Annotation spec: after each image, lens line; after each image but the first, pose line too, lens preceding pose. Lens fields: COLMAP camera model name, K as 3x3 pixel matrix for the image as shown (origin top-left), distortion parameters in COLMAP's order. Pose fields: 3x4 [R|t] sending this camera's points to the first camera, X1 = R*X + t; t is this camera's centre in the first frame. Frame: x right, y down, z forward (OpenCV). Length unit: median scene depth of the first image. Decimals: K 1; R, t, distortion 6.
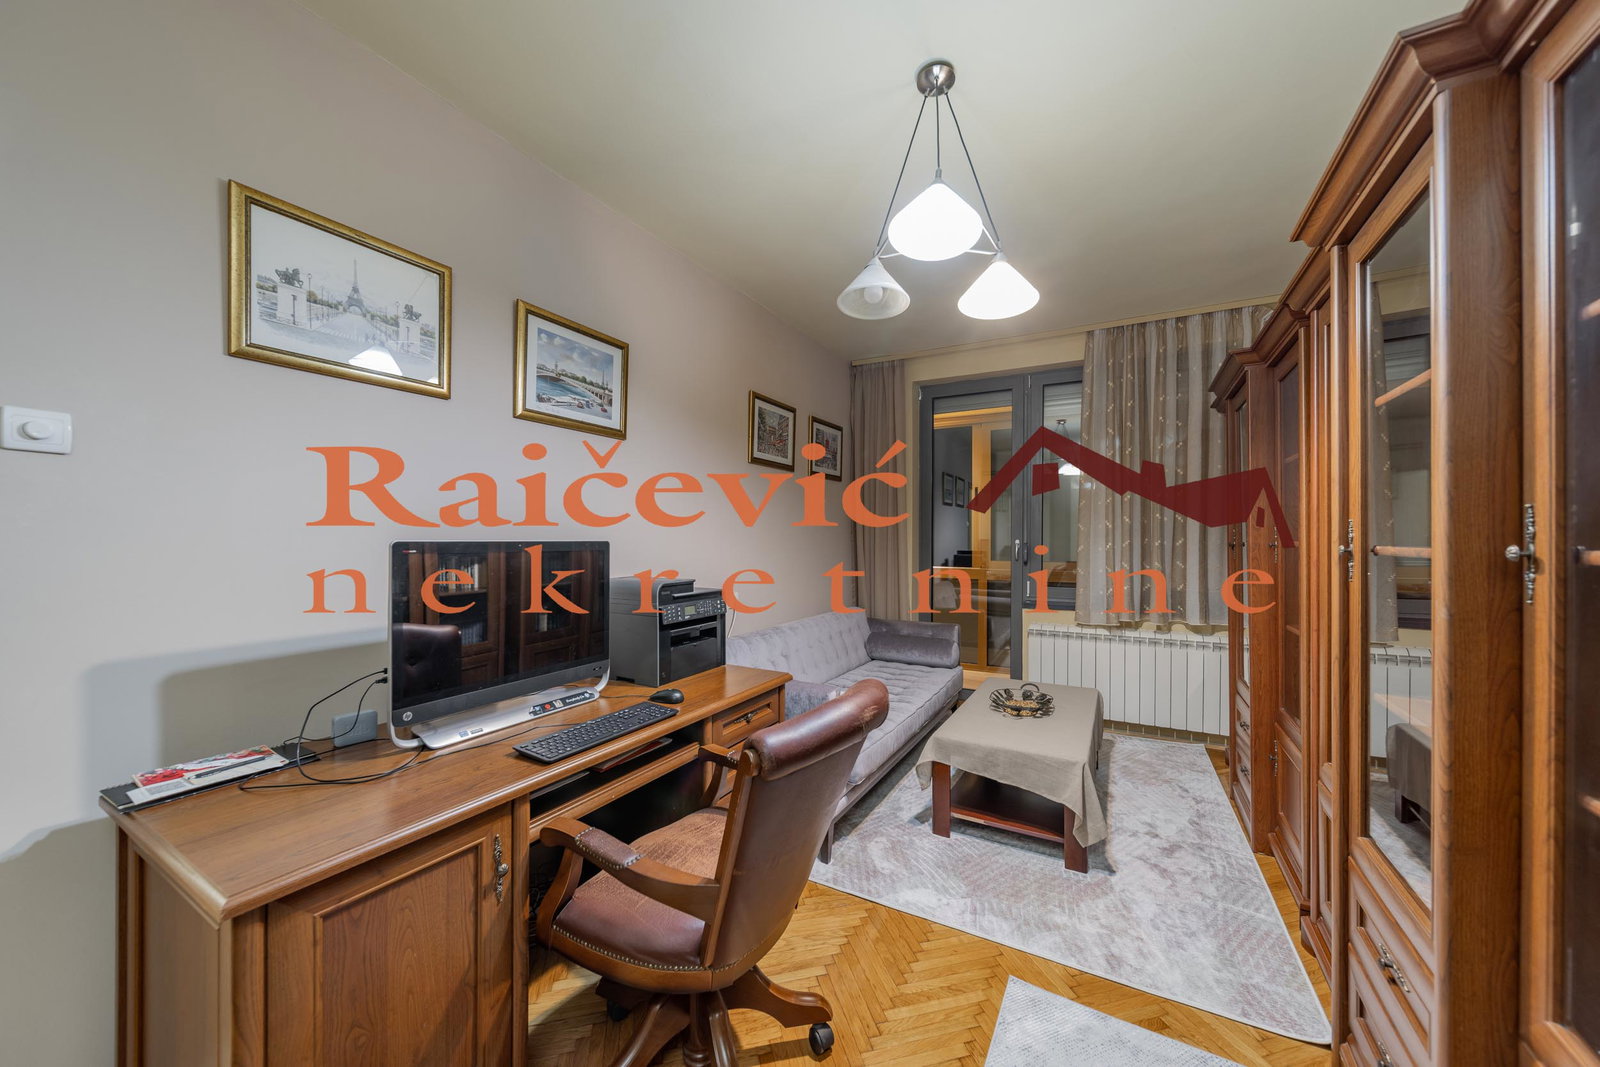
lens RADIAL K [[565.1, 0, 790.4], [0, 565.1, 538.1], [0, 0, 1]] dist [-0.000703, -0.000142]
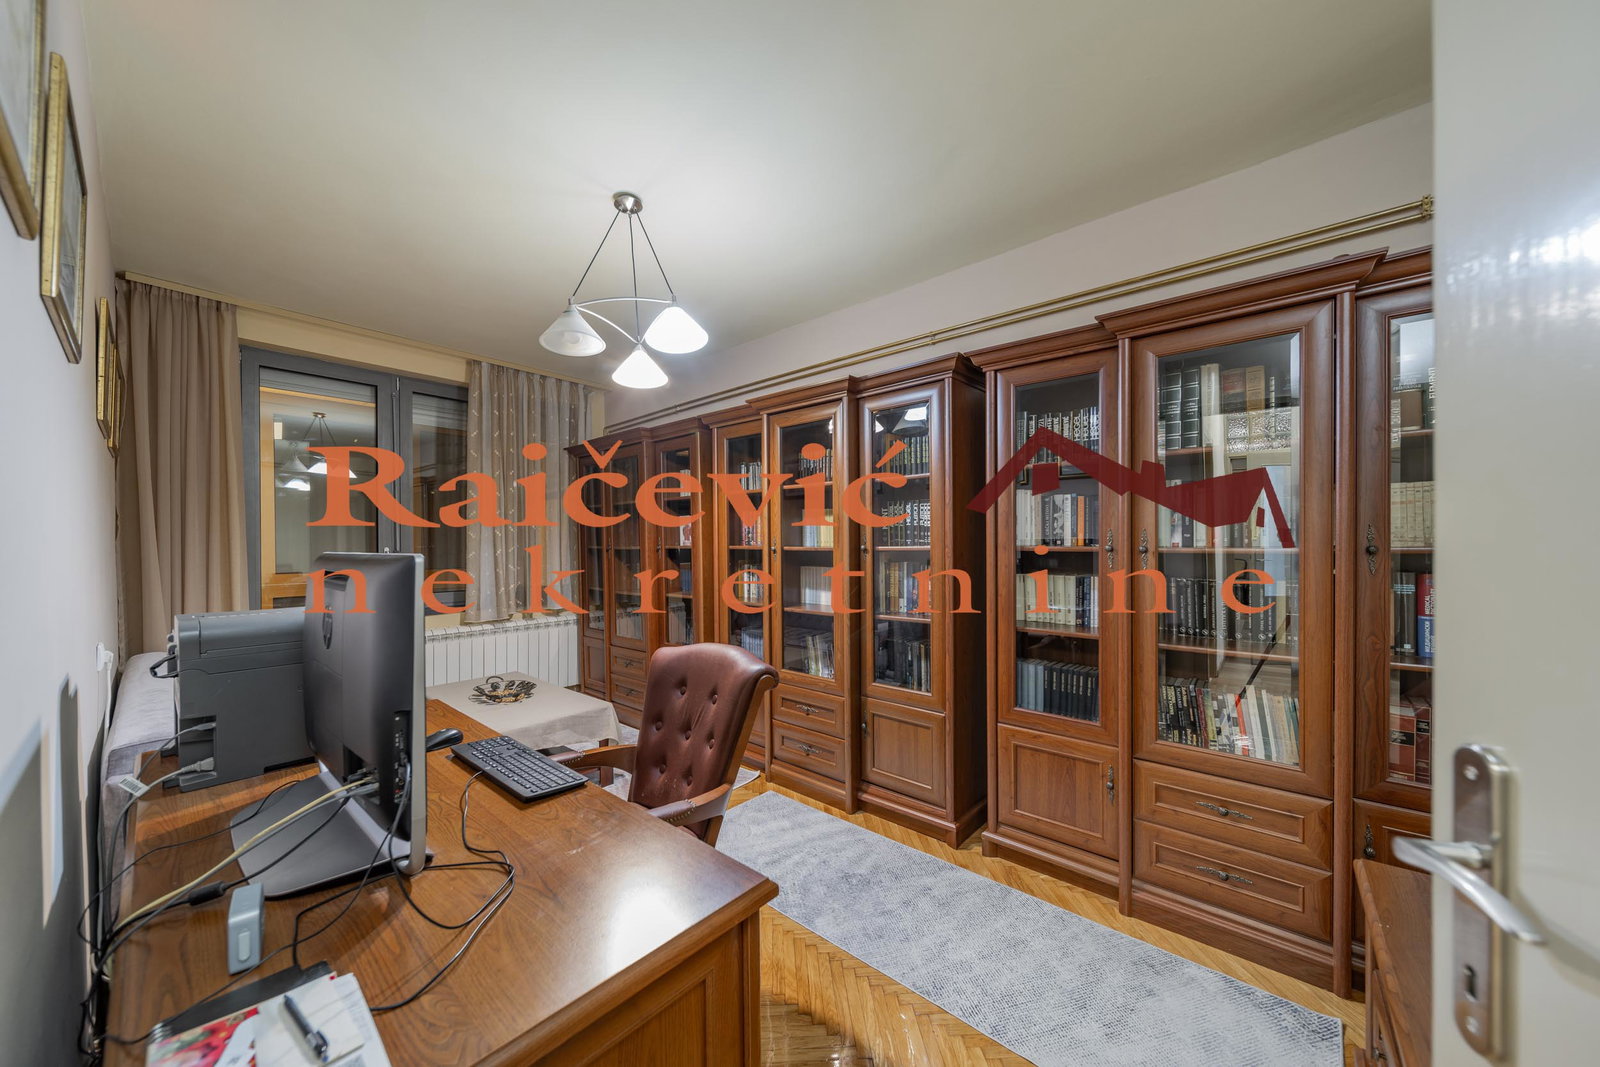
lens RADIAL K [[565.1, 0, 793.7], [0, 565.1, 540.0], [0, 0, 1]] dist [-0.000703, -0.000142]
pose [[0.185002, 0.003088, 0.982733, -0.464750], [0.005135, 0.999978, -0.004109, -0.001922], [-0.982725, 0.005806, 0.184982, 0.181984]]
